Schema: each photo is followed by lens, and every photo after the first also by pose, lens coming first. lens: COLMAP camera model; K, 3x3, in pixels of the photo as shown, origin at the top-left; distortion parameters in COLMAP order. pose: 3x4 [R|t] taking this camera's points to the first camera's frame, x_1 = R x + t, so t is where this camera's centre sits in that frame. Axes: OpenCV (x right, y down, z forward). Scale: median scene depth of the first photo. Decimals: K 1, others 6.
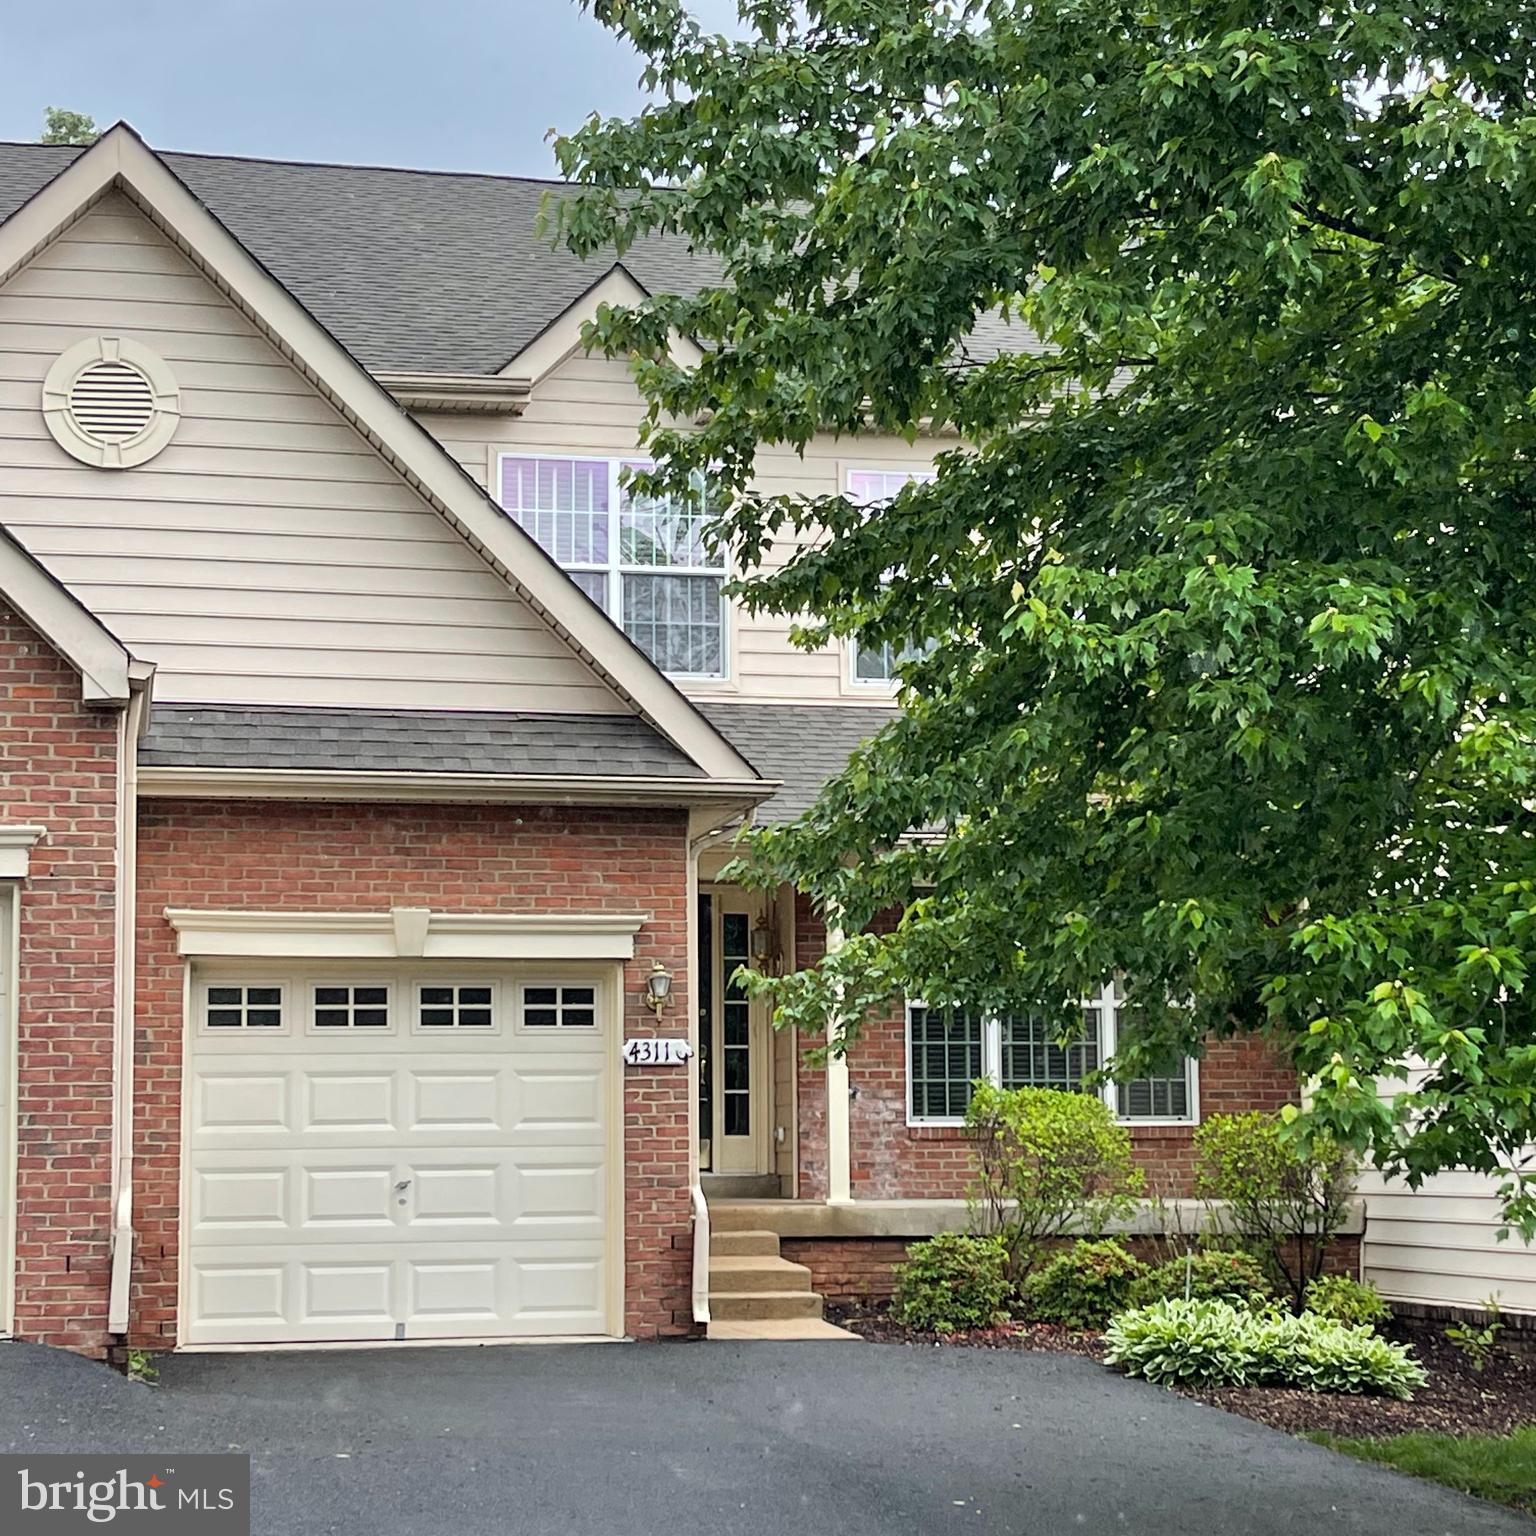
lens RADIAL K [[3087.0, 0, 767.9], [0, 3087.0, 767.9], [0, 0, 1]] dist [0.146472, 0.000000]
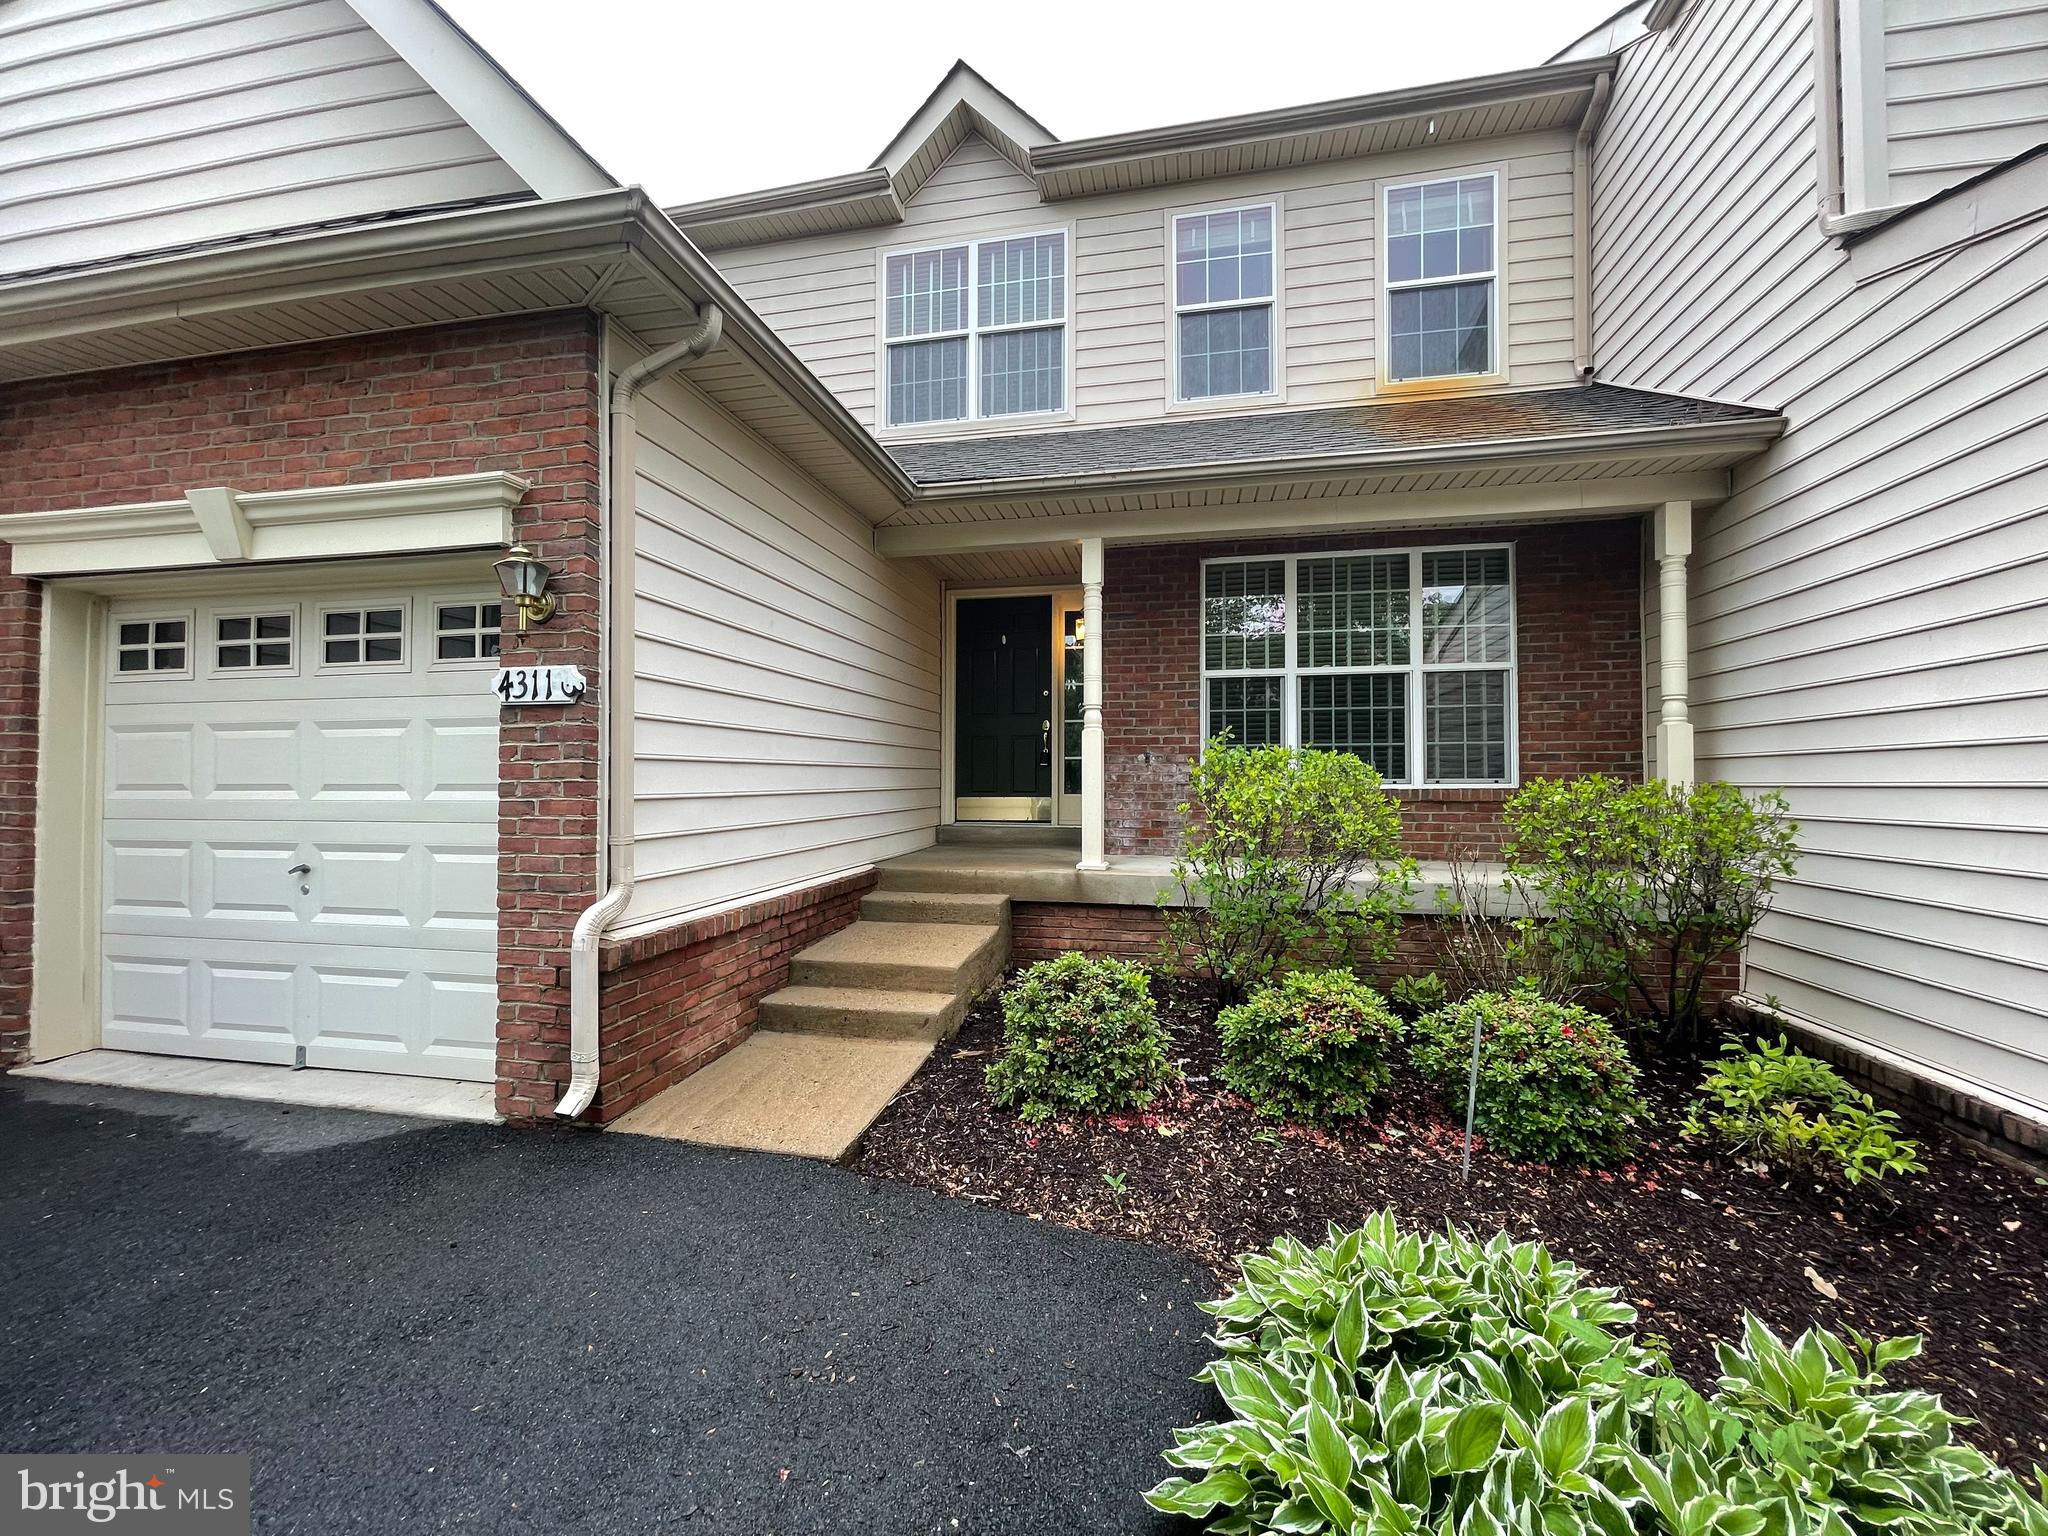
lens RADIAL K [[830.4, 0, 1028.0], [0, 830.4, 767.0], [0, 0, 1]] dist [0.002607, 0.000474]
pose [[0.917198, -0.001708, -0.398429, 0.127147], [0.043216, 0.994518, 0.095222, 0.096426], [0.396082, -0.104556, 0.912243, 0.877119]]
